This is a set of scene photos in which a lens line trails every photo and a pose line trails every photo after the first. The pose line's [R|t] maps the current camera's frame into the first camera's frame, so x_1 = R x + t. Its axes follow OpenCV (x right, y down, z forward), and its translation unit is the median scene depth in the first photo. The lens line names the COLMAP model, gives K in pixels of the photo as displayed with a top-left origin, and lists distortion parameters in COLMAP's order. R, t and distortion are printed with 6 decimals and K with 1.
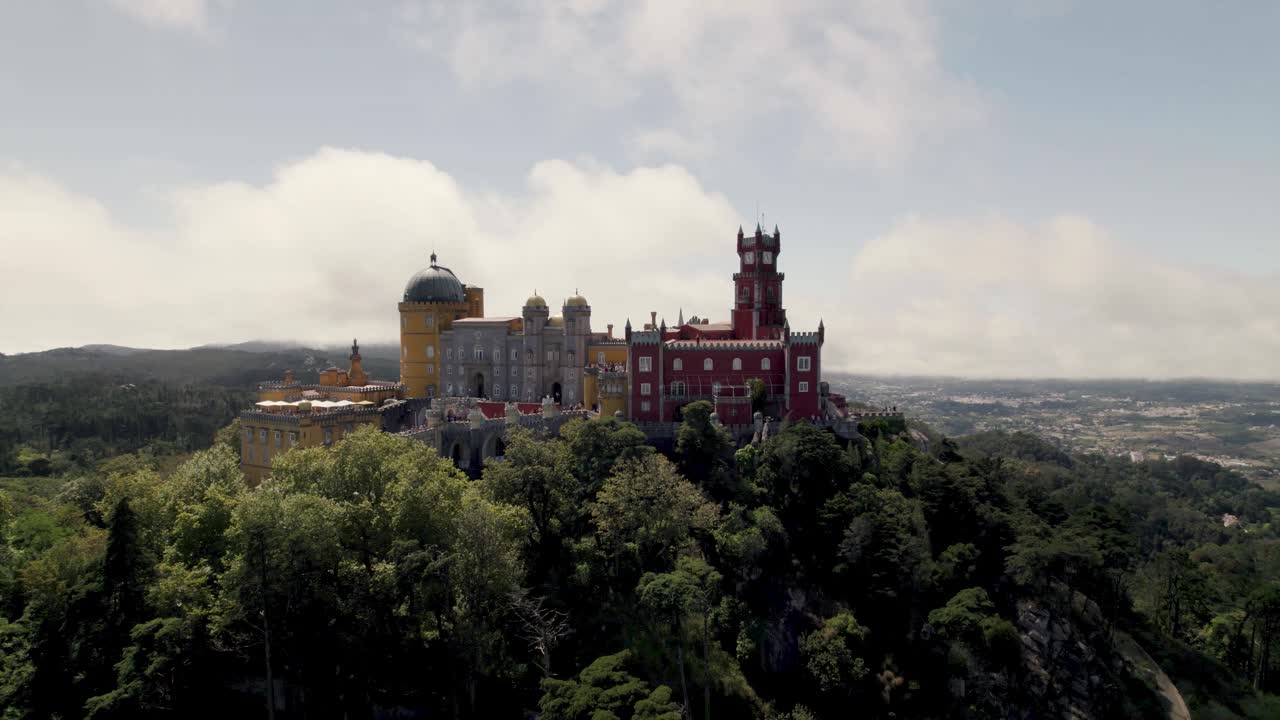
lens RADIAL K [[829.6, 0, 646.9], [0, 829.6, 363.5], [0, 0, 1]] dist [-0.070886, 0.050934]
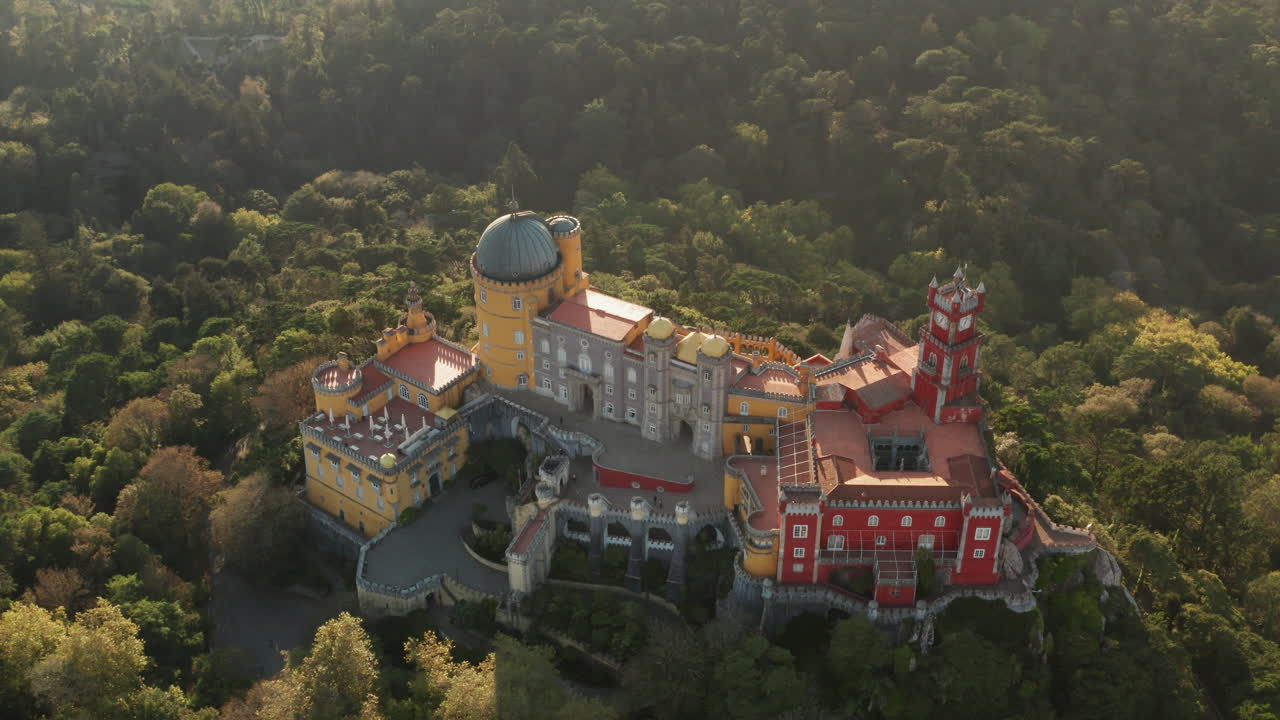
lens RADIAL K [[1512.9, 0, 639.9], [0, 1512.9, 351.1], [0, 0, 1]] dist [-0.182823, 0.000000]
pose [[0.996519, 0.043540, -0.071099, -0.055568], [-0.001034, 0.859189, 0.511658, -0.821376], [0.083365, -0.509803, 0.856242, -0.231545]]
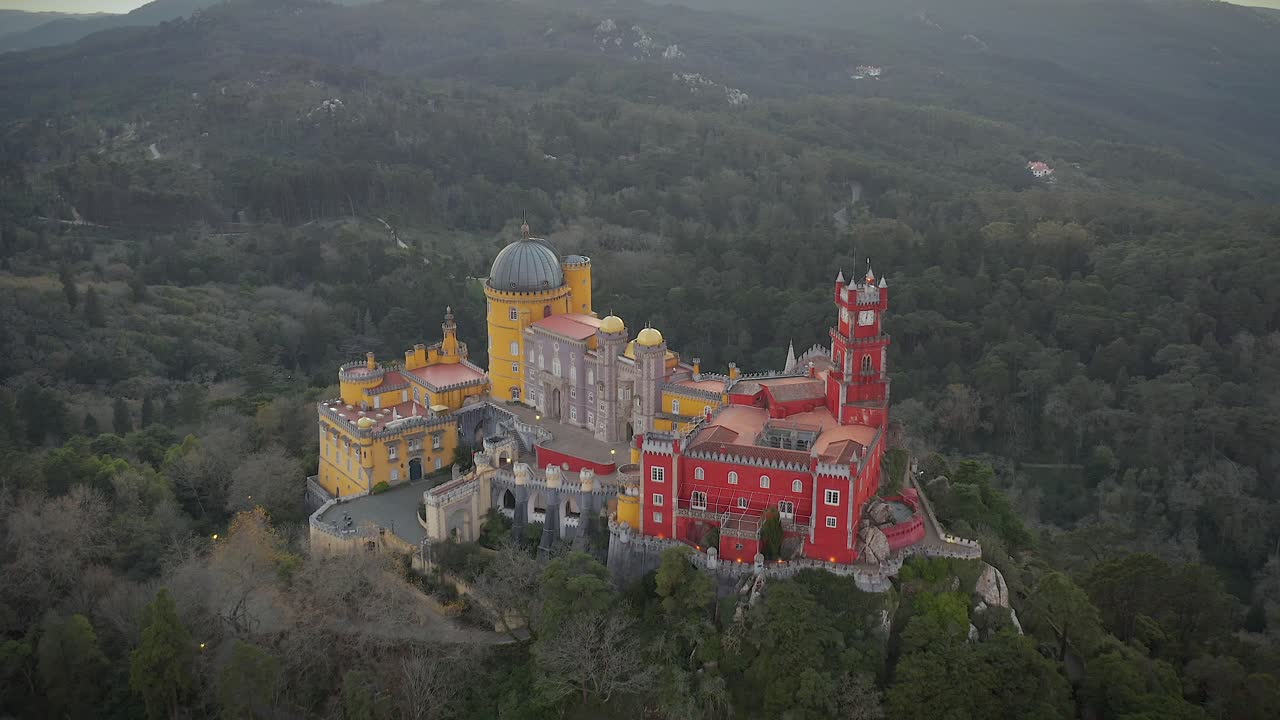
lens RADIAL K [[1512.9, 0, 629.8], [0, 1512.9, 347.7], [0, 0, 1]] dist [-0.182823, 0.000000]
pose [[0.920108, 0.113633, -0.374819, 0.480148], [-0.018574, 0.968571, 0.248044, -0.453756], [0.391224, -0.221265, 0.893300, -0.374956]]
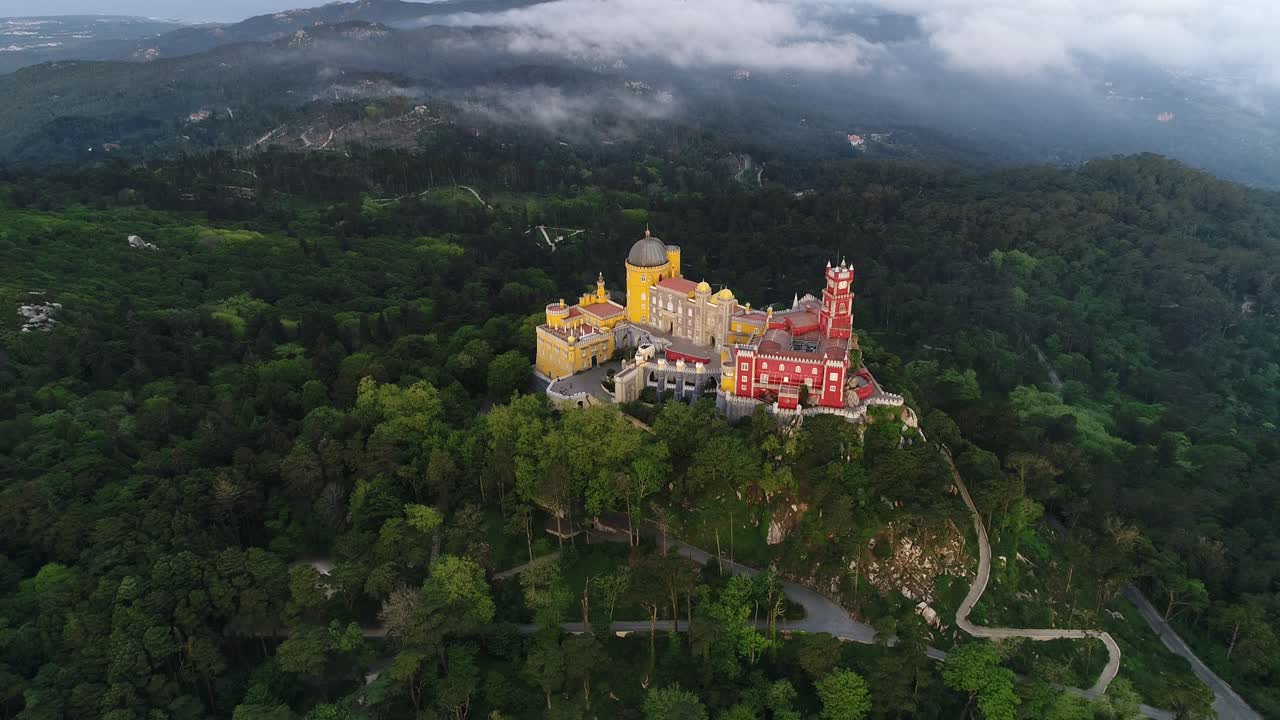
lens RADIAL K [[936.3, 0, 651.8], [0, 936.3, 351.2], [0, 0, 1]] dist [-0.007445, 0.002354]
pose [[0.950569, 0.124903, -0.284285, 0.324899], [-0.015293, 0.933253, 0.358894, -0.647790], [0.310137, -0.336806, 0.889031, -0.745501]]
